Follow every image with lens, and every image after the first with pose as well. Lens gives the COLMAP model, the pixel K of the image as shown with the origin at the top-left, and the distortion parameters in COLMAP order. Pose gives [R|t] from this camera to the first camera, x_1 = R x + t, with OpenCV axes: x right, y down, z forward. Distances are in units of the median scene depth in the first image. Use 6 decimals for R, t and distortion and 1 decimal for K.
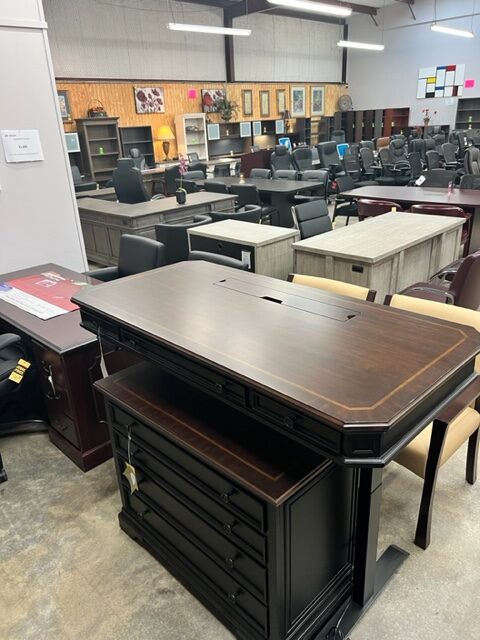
lens RADIAL K [[483.5, 0, 240.0], [0, 483.5, 320.0], [0, 0, 1]] dist [0.060467, -0.066531]
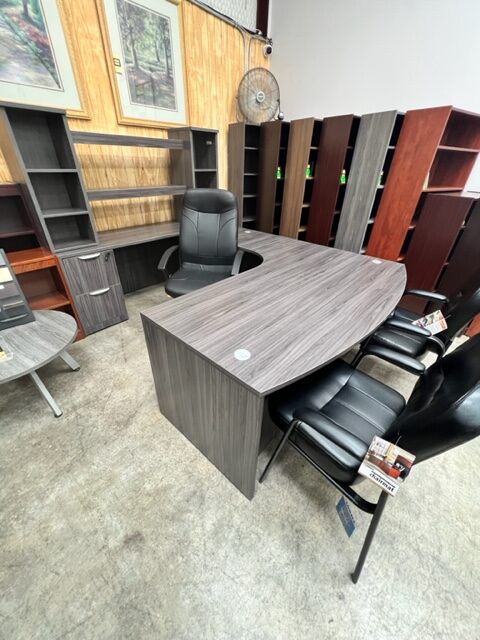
lens RADIAL K [[256.7, 0, 240.0], [0, 256.7, 320.0], [0, 0, 1]] dist [-0.000622, 0.000108]
pose [[0.996618, 0.039991, 0.071788, 0.203059], [-0.051103, 0.985741, 0.160320, -0.334675], [-0.064353, -0.163446, 0.984451, 0.837034]]
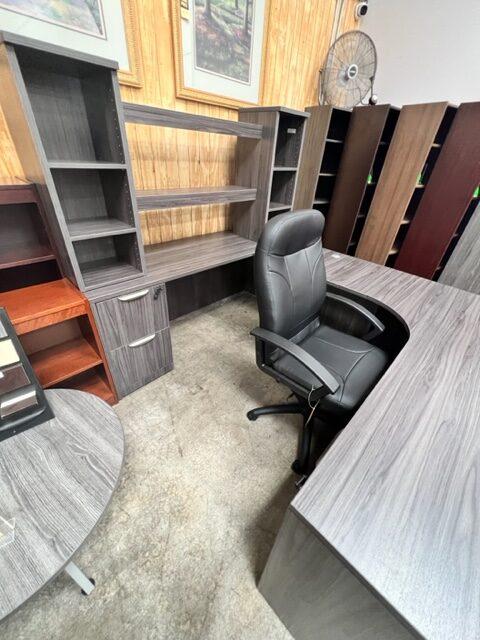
lens RADIAL K [[255.6, 0, 240.0], [0, 255.6, 320.0], [0, 0, 1]] dist [-0.000633, -0.000212]
pose [[0.993587, 0.095930, 0.059844, 0.169658], [-0.105786, 0.975581, 0.192488, -0.352428], [-0.039918, -0.197584, 0.979473, 0.882658]]
